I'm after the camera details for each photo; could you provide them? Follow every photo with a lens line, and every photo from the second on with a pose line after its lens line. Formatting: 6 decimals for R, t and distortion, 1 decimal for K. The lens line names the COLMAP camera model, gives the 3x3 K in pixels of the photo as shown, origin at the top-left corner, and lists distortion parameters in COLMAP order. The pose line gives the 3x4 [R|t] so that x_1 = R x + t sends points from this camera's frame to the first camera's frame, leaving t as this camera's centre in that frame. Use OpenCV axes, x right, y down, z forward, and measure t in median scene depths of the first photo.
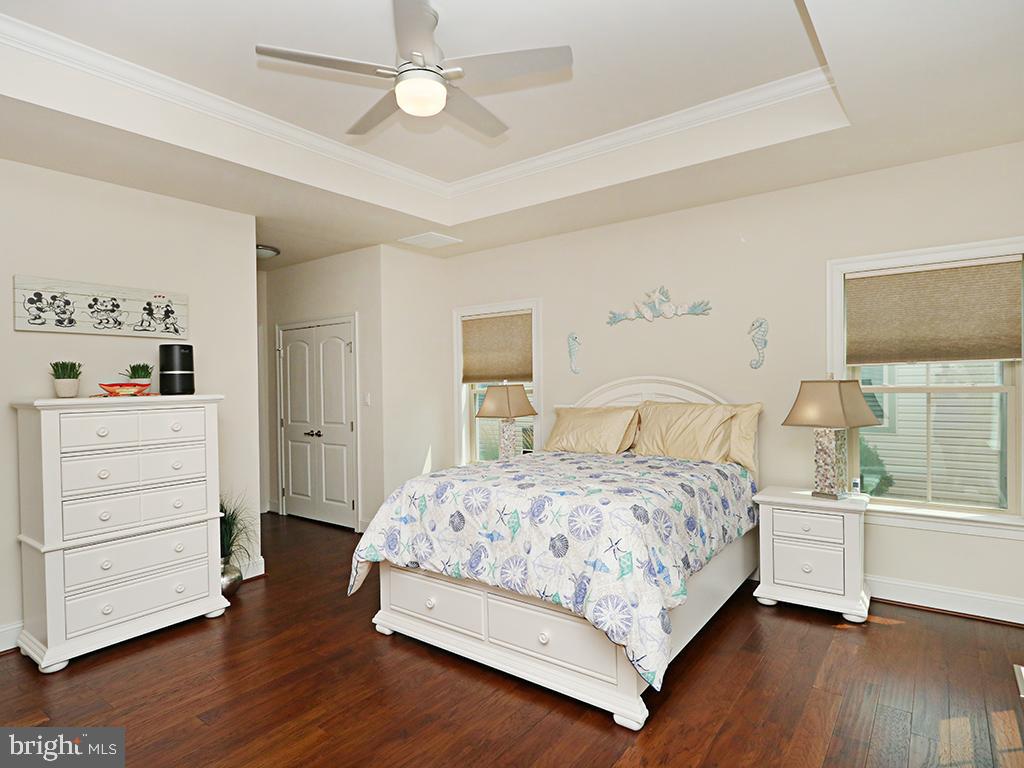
lens RADIAL K [[562.1, 0, 511.0], [0, 562.1, 388.9], [0, 0, 1]] dist [-0.006534, 0.000383]
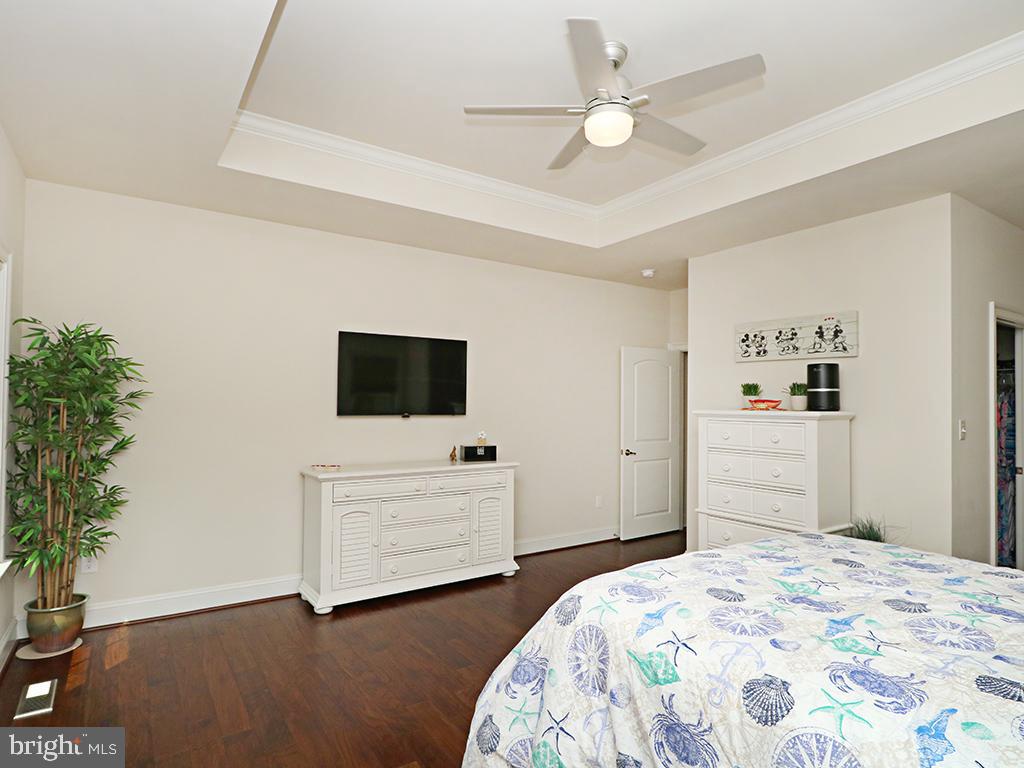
lens RADIAL K [[562.1, 0, 511.0], [0, 562.1, 388.9], [0, 0, 1]] dist [-0.006534, 0.000383]
pose [[-0.321865, -0.005508, -0.946770, 0.588833], [-0.013923, 0.999902, -0.001084, -0.021886], [0.946683, 0.012833, -0.321910, 0.781419]]
